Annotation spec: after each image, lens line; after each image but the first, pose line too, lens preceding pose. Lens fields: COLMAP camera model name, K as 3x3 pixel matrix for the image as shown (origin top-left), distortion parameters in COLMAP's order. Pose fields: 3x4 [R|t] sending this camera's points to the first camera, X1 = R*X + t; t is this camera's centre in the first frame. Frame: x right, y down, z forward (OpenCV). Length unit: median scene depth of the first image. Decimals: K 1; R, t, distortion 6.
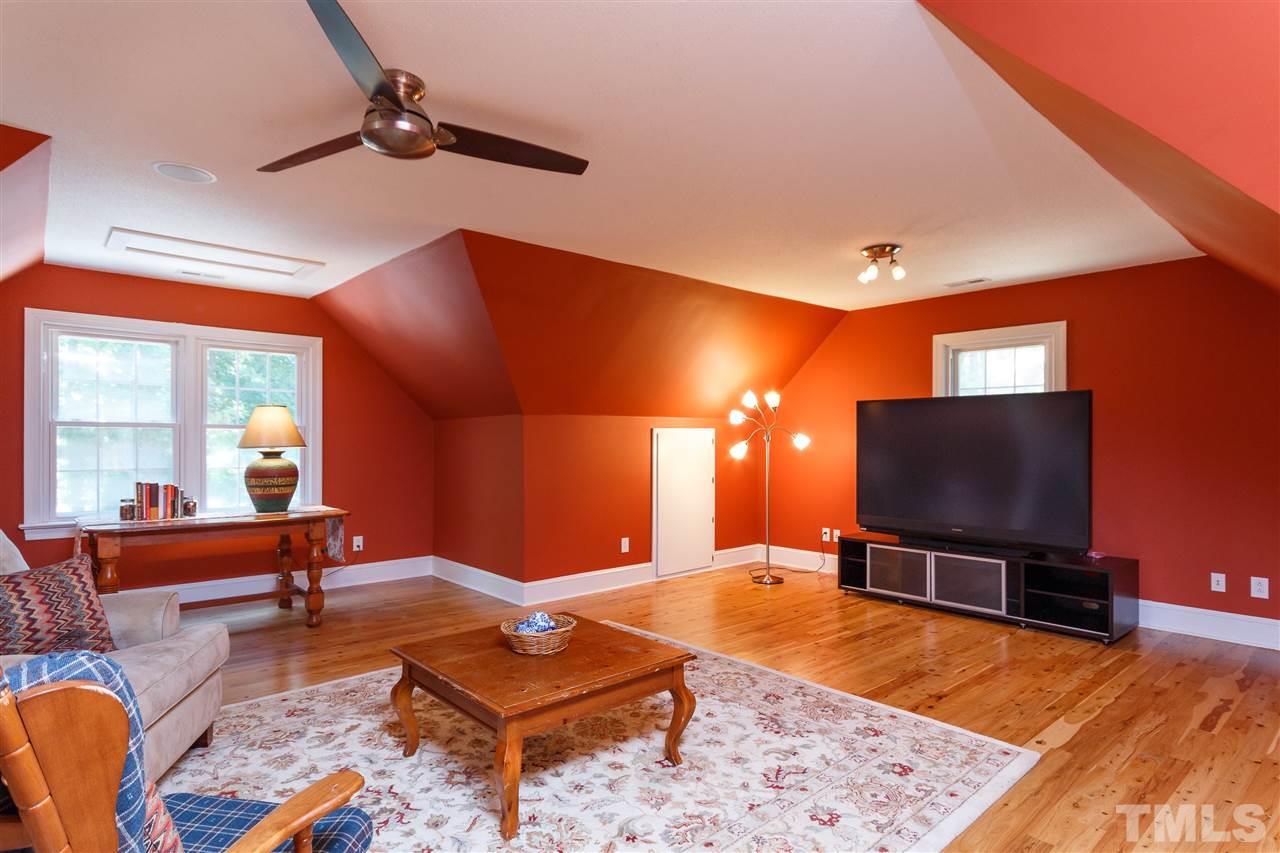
lens RADIAL K [[677.4, 0, 640.0], [0, 677.4, 430.4], [0, 0, 1]] dist [0.004406, 0.000480]
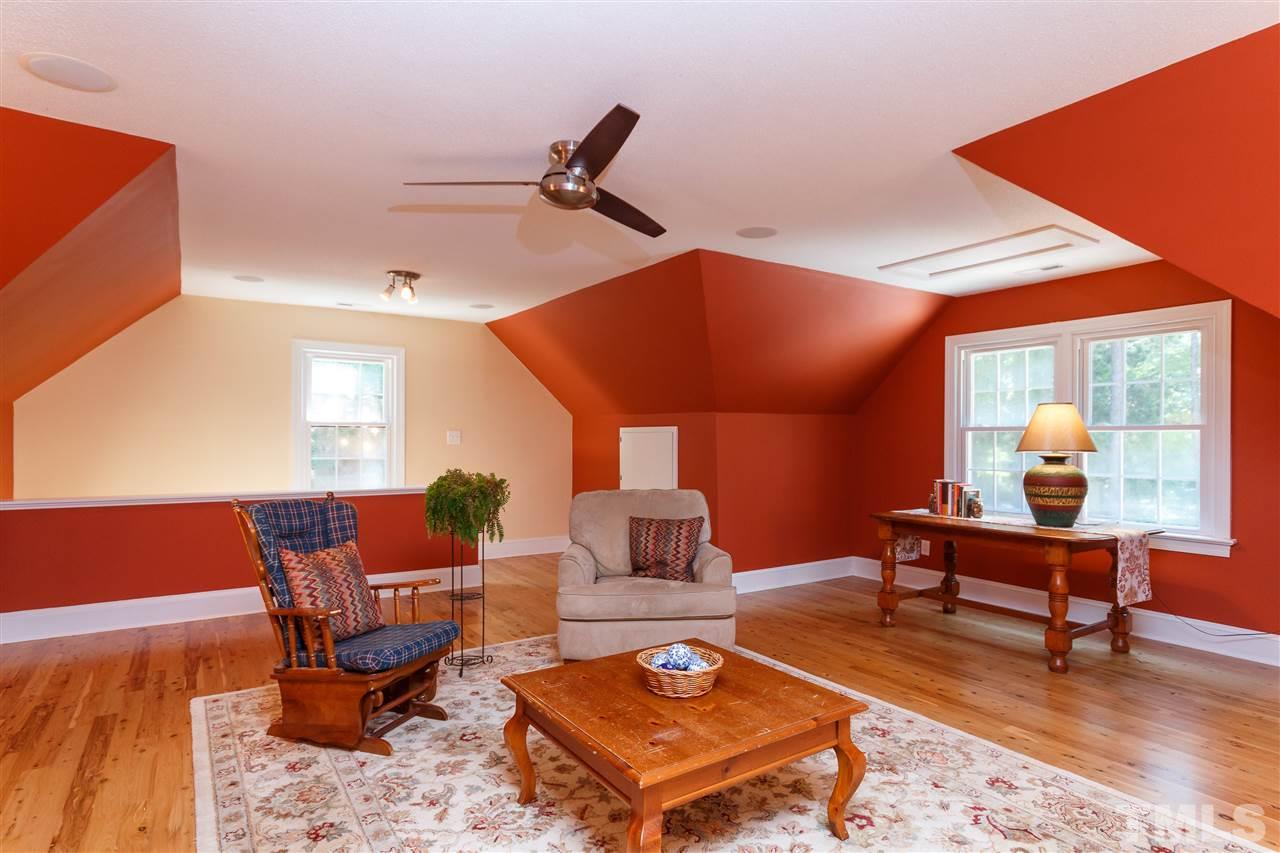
lens RADIAL K [[677.4, 0, 640.4], [0, 677.4, 439.2], [0, 0, 1]] dist [0.004406, 0.000480]
pose [[-0.147462, -0.006160, -0.989048, 0.398627], [0.010825, 0.999911, -0.007841, 0.010873], [0.989008, -0.011863, -0.147382, 0.621795]]
